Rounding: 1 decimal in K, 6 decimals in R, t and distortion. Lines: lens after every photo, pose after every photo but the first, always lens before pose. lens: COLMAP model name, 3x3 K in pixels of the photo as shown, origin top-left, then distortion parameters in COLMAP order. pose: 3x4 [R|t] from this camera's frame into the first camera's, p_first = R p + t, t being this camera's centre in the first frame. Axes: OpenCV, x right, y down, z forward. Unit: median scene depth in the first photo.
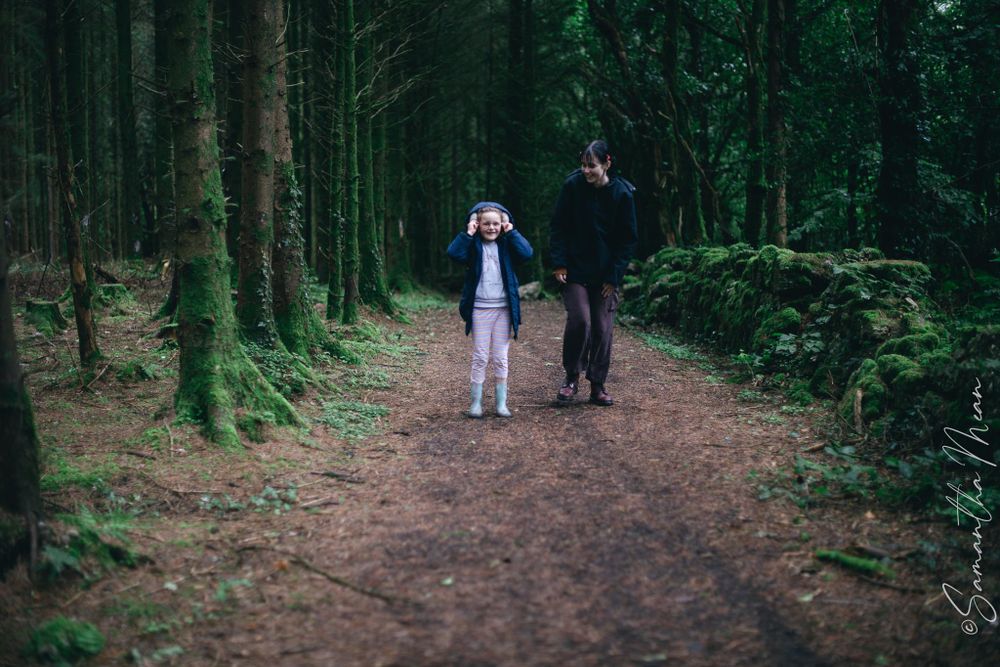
lens RADIAL K [[1429.9, 0, 500.0], [0, 1429.9, 333.5], [0, 0, 1]] dist [-0.119720, 0.006541]
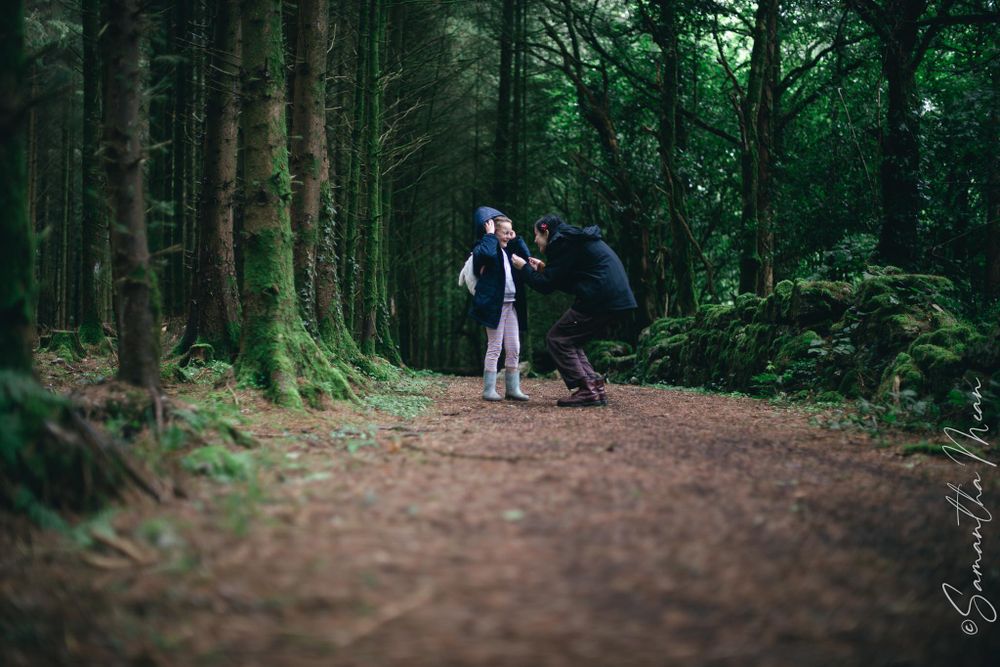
lens RADIAL K [[1429.9, 0, 500.0], [0, 1429.9, 333.5], [0, 0, 1]] dist [-0.119720, 0.006541]
pose [[0.999463, 0.020637, 0.025447, -0.063643], [-0.018412, 0.996232, -0.084750, 0.101489], [-0.027100, 0.084236, 0.996077, -0.025636]]
